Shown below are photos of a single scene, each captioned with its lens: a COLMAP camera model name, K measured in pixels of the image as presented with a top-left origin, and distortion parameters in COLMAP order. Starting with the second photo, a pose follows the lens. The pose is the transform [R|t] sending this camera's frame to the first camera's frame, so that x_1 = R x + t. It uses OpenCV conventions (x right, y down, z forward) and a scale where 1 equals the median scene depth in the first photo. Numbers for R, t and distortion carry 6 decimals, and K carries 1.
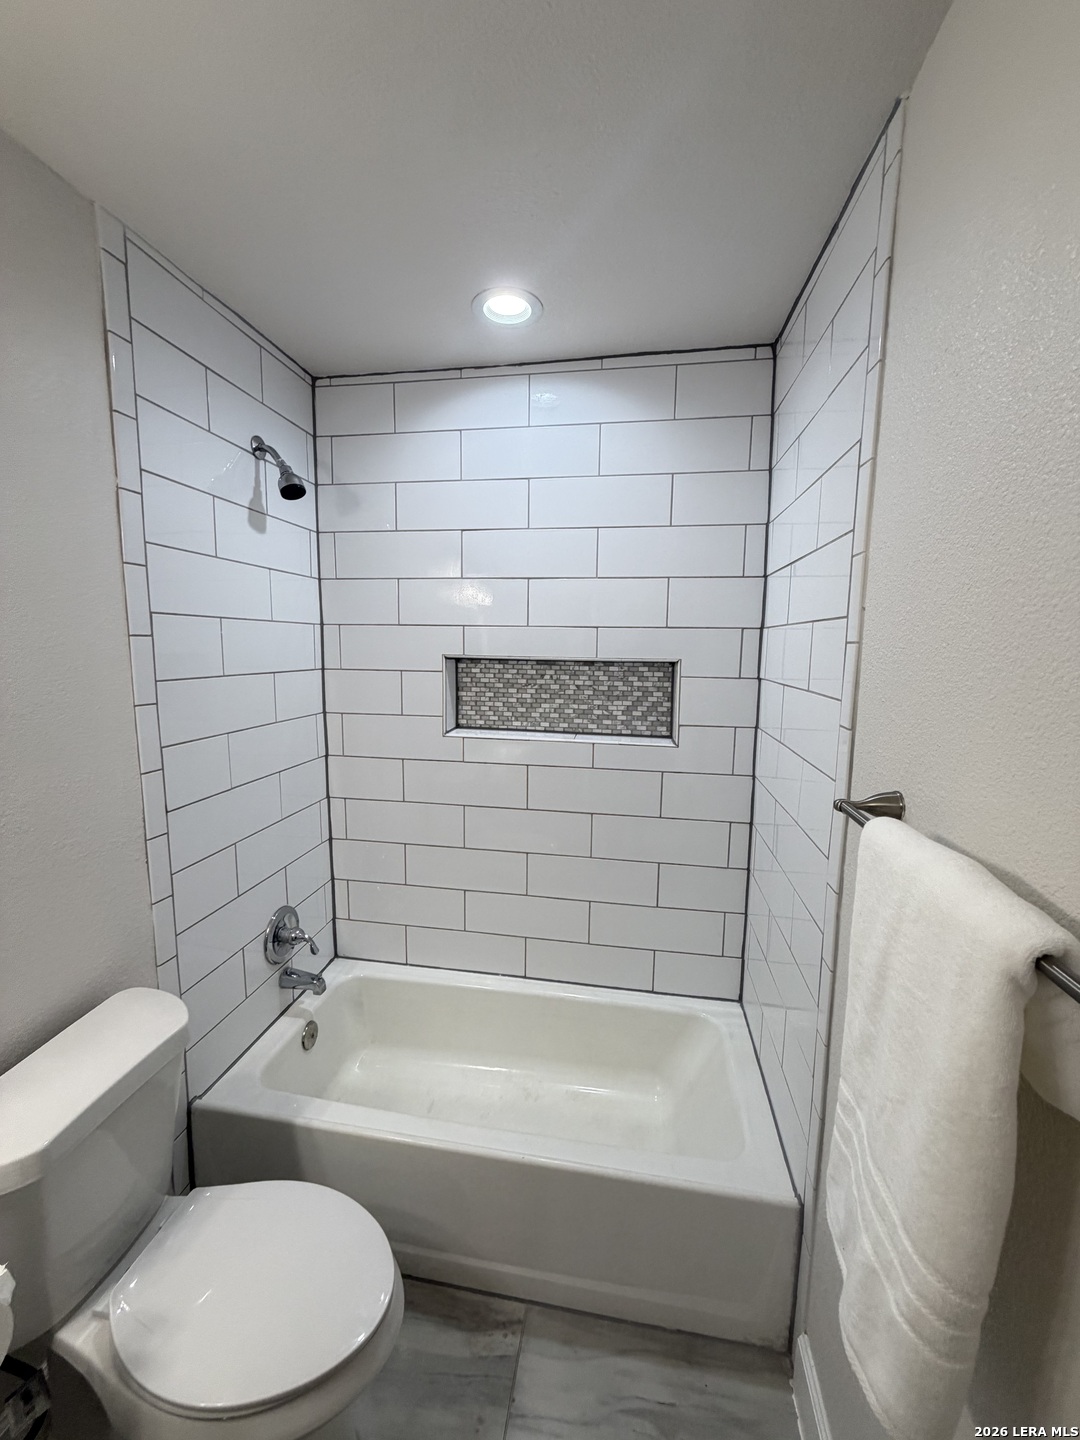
lens RADIAL K [[576.0, 0, 540.0], [0, 576.0, 720.0], [0, 0, 1]] dist [0.005998, -0.000241]
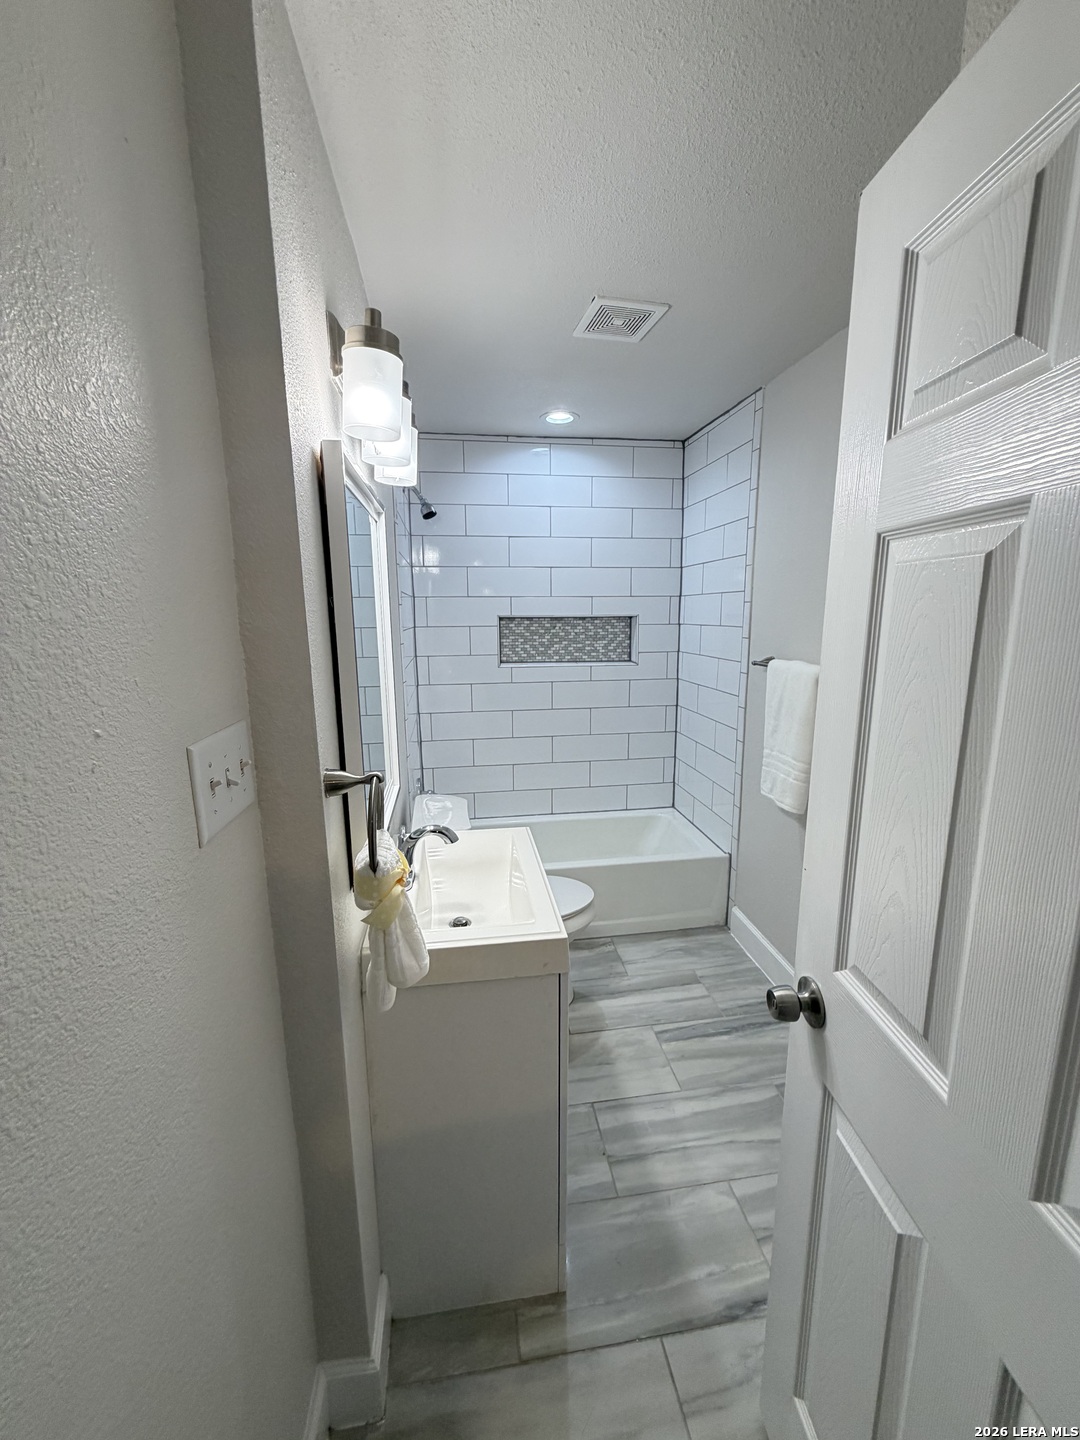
lens RADIAL K [[576.0, 0, 540.0], [0, 576.0, 720.0], [0, 0, 1]] dist [0.005998, -0.000241]
pose [[0.950949, -0.077610, 0.299454, -0.552948], [0.061181, 0.996081, 0.063867, 0.078948], [-0.303237, -0.042414, 0.951971, -0.555571]]
